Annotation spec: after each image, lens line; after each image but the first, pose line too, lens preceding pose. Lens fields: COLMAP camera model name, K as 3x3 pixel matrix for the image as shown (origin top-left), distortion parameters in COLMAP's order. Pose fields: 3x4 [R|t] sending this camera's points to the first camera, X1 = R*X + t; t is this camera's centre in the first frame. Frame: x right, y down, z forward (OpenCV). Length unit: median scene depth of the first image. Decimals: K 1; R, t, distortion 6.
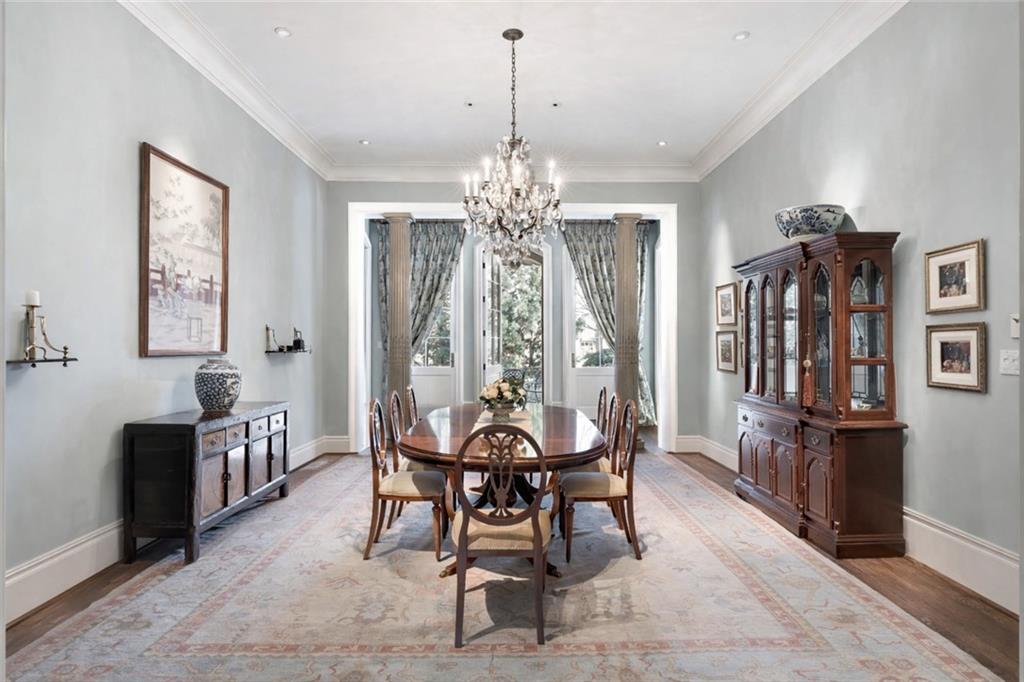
lens RADIAL K [[518.7, 0, 511.8], [0, 518.7, 340.9], [0, 0, 1]] dist [-0.000646, -0.000646]
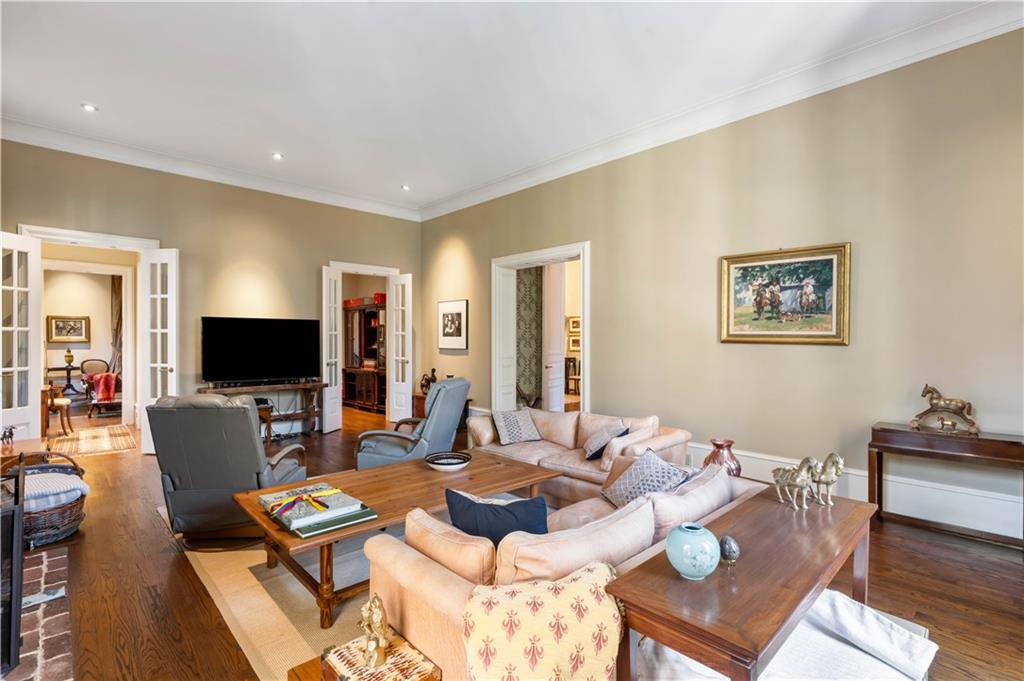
lens RADIAL K [[467.7, 0, 511.9], [0, 467.7, 341.3], [0, 0, 1]] dist [0.000874, 0.000028]
pose [[-0.695724, 0.000043, 0.718310, -1.539306], [-0.004261, 0.999982, -0.004187, 0.036603], [-0.718297, -0.005973, -0.695711, 3.955618]]
